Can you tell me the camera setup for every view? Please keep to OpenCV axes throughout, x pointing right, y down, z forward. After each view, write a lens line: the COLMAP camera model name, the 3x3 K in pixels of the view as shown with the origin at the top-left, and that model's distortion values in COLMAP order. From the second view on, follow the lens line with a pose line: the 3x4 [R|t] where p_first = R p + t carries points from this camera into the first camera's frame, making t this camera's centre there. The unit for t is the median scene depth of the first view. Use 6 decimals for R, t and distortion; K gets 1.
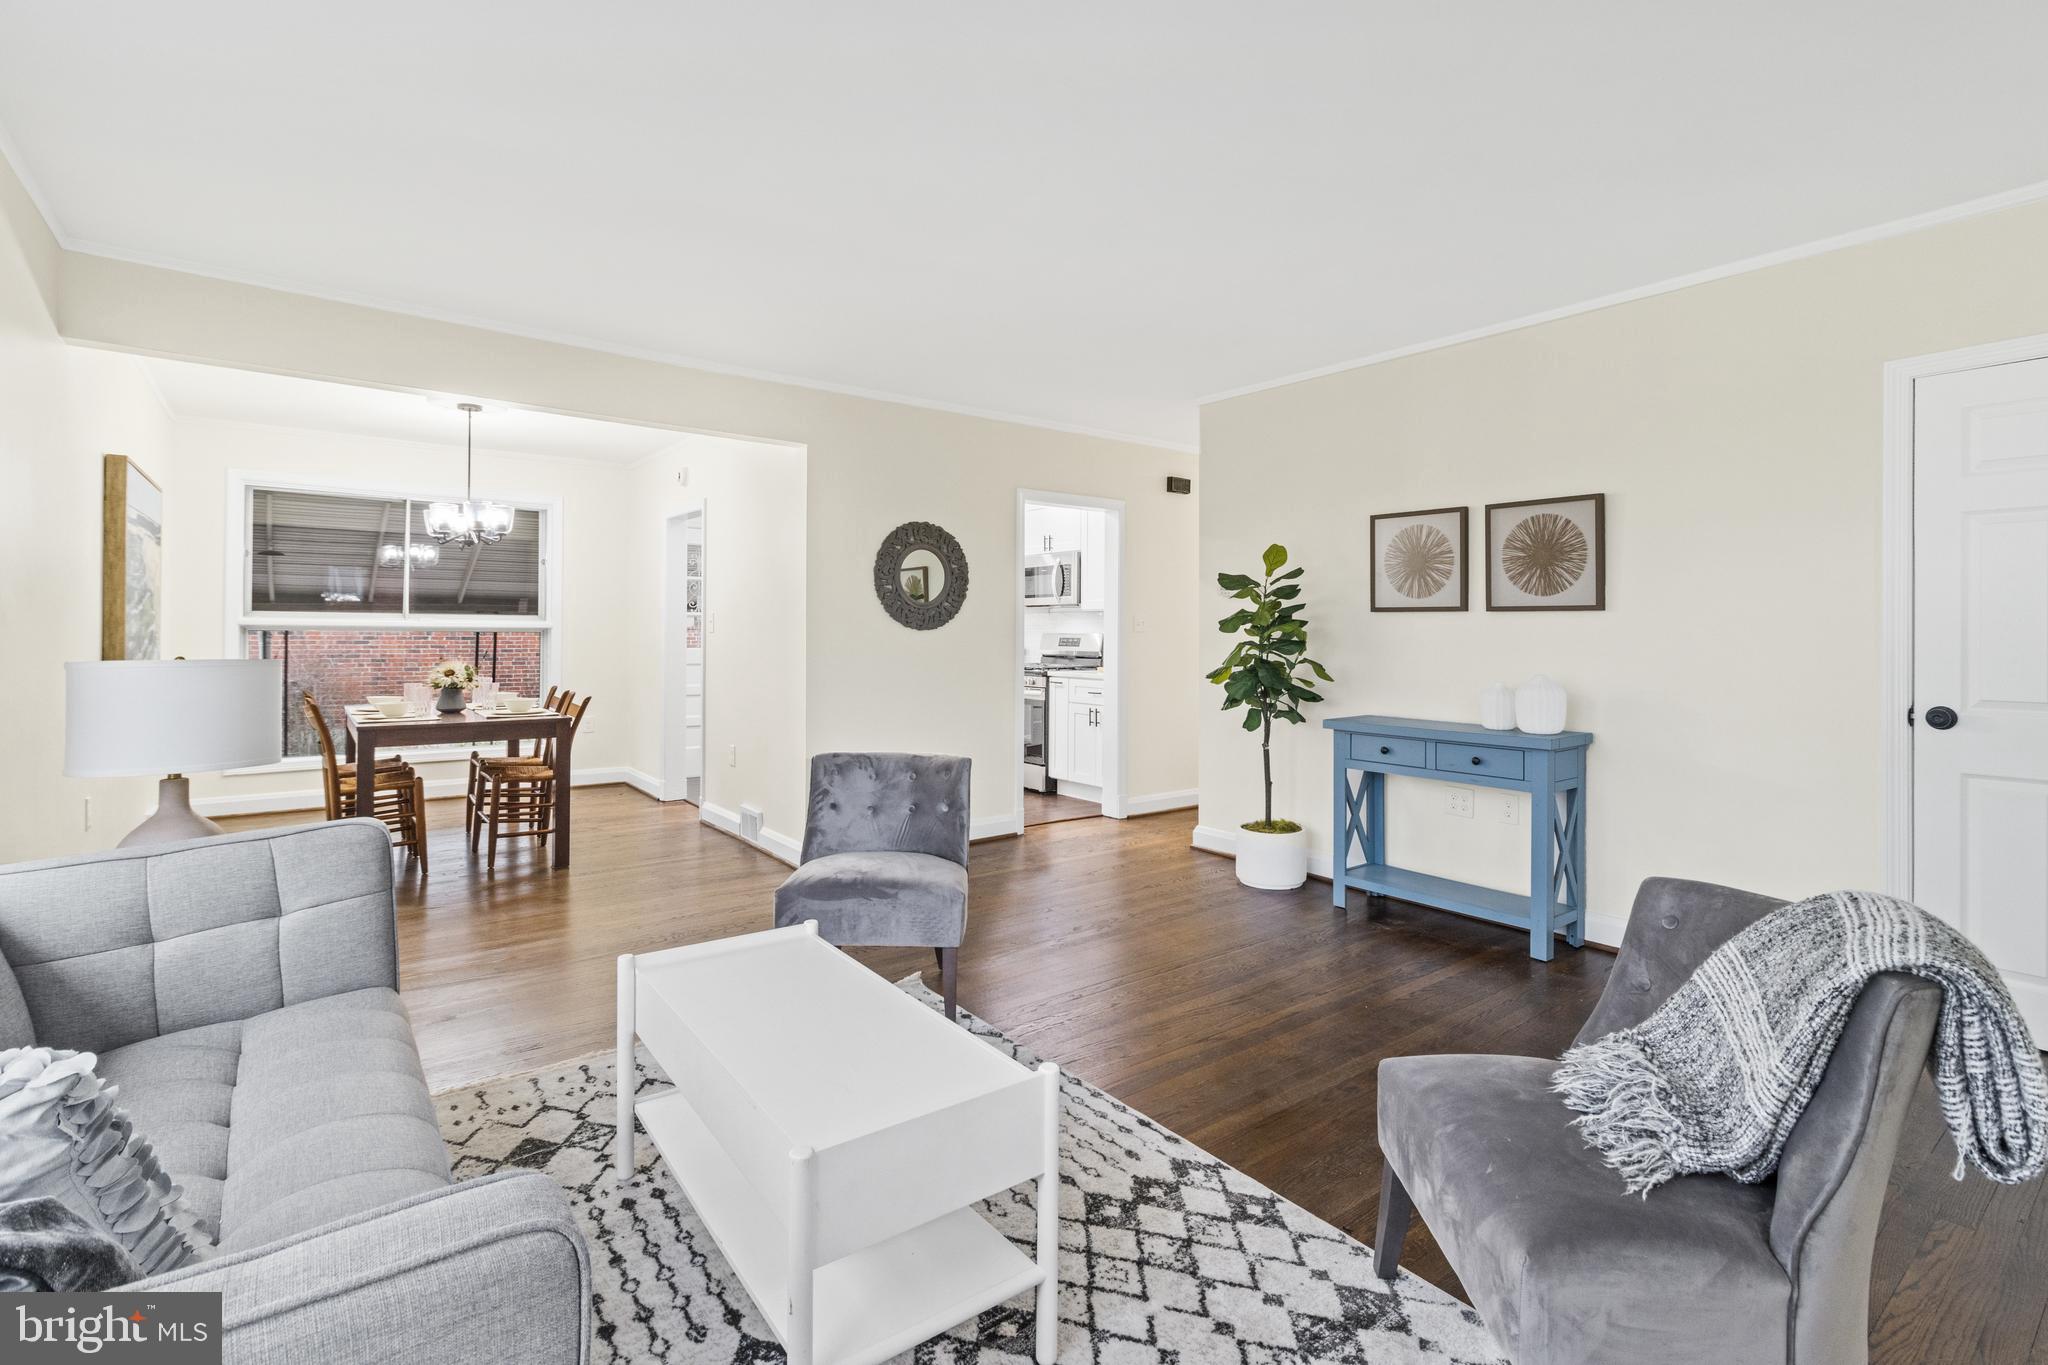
lens RADIAL K [[950.1, 0, 1025.8], [0, 950.1, 632.6], [0, 0, 1]] dist [0.000001, -0.000259]
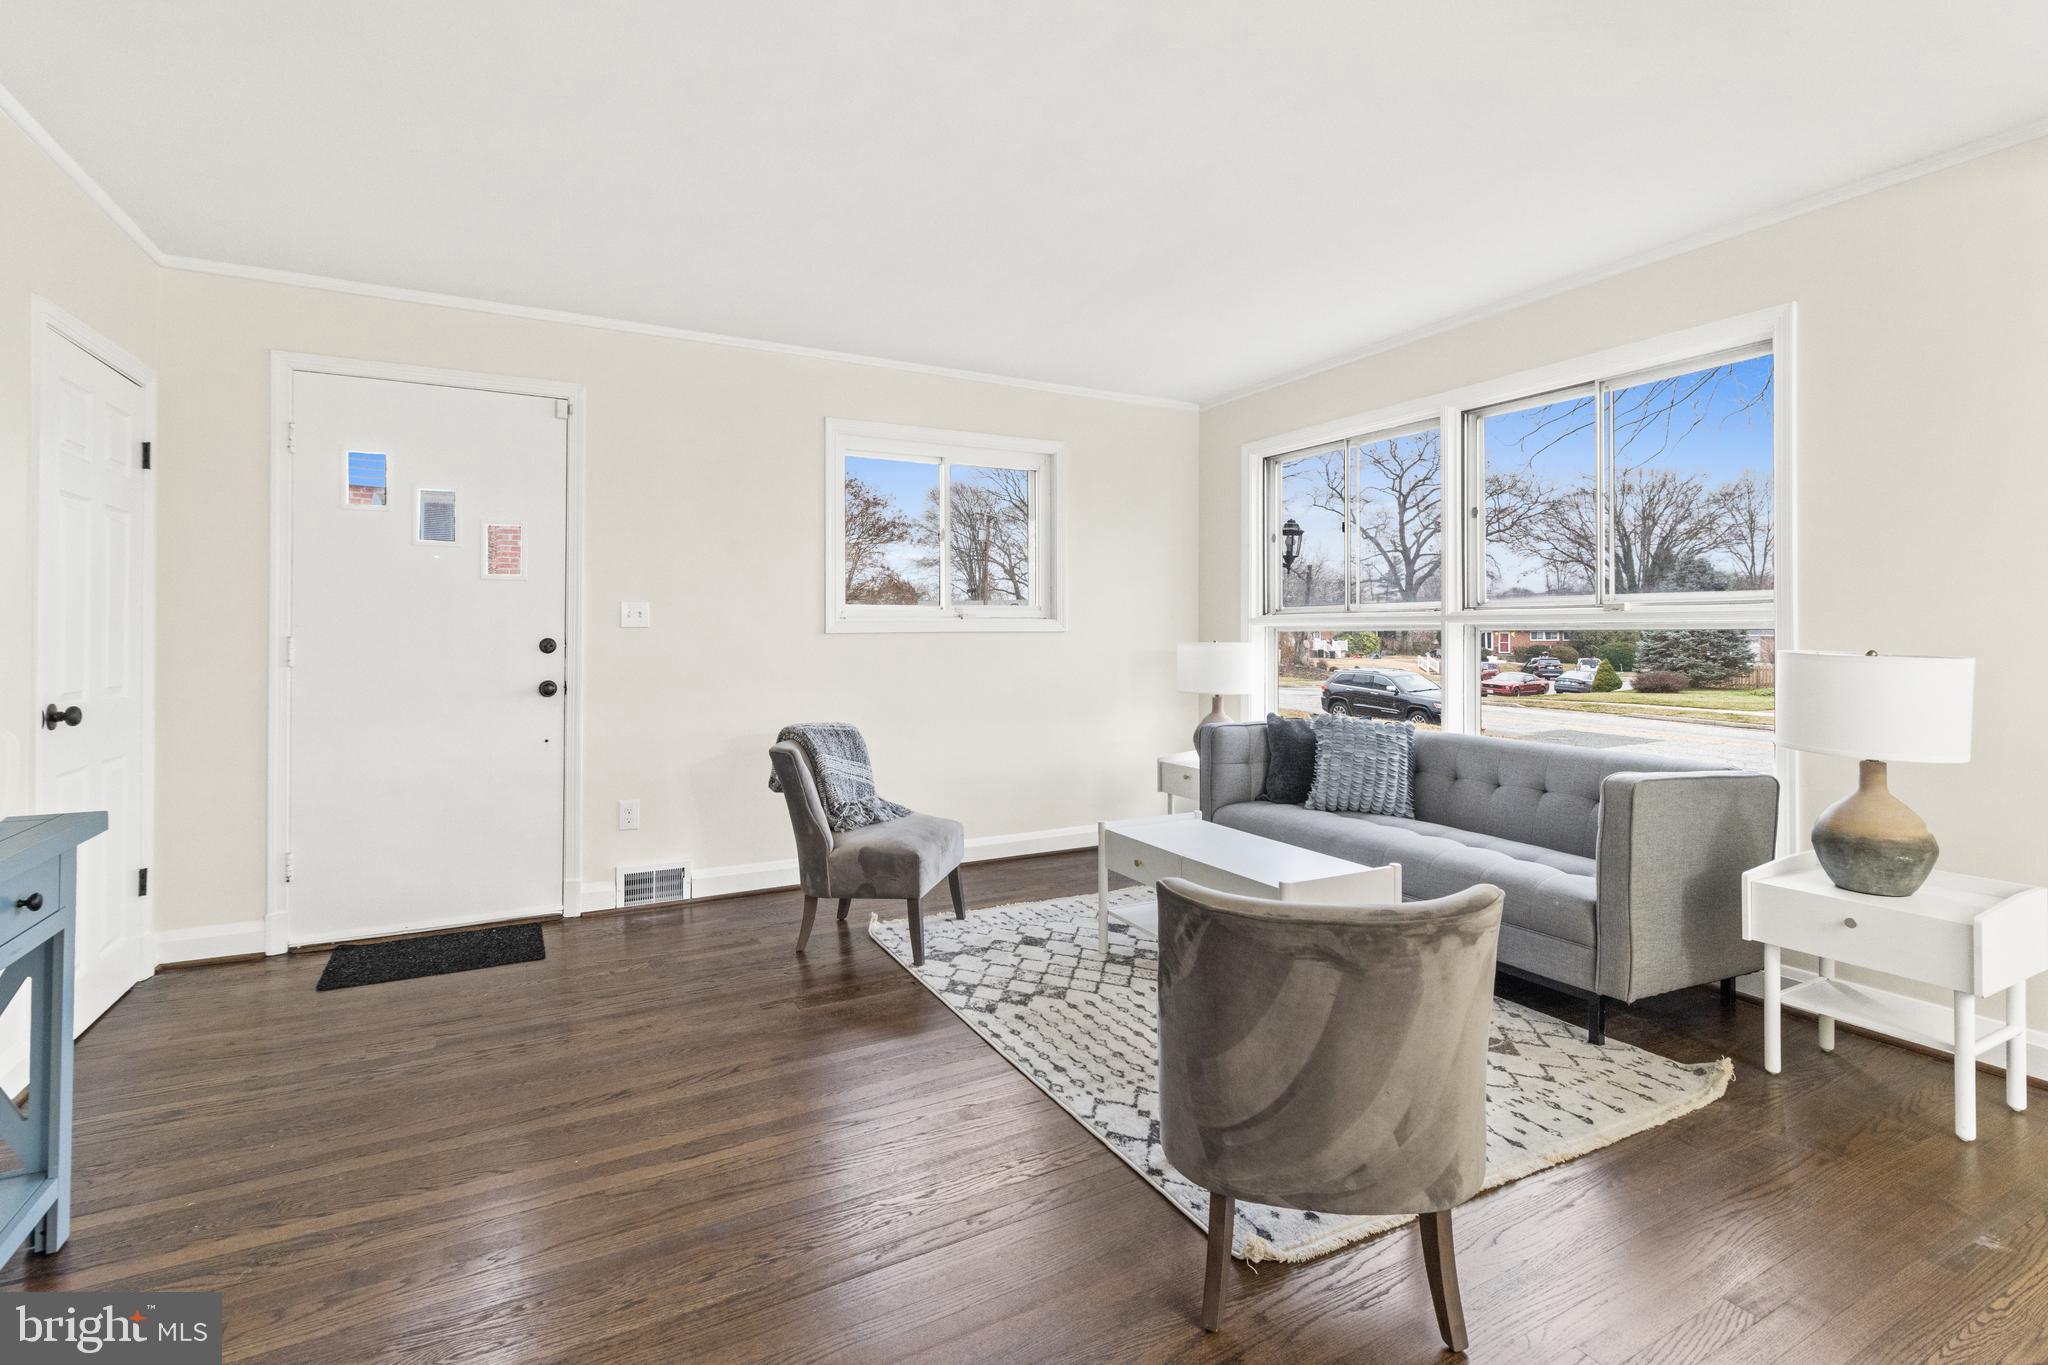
lens RADIAL K [[950.1, 0, 1025.8], [0, 950.1, 632.6], [0, 0, 1]] dist [0.000001, -0.000259]
pose [[-0.987460, -0.004454, 0.157807, -0.057718], [-0.004657, 0.999989, -0.000911, 0.005698], [-0.157801, -0.001635, -0.987470, 1.275827]]
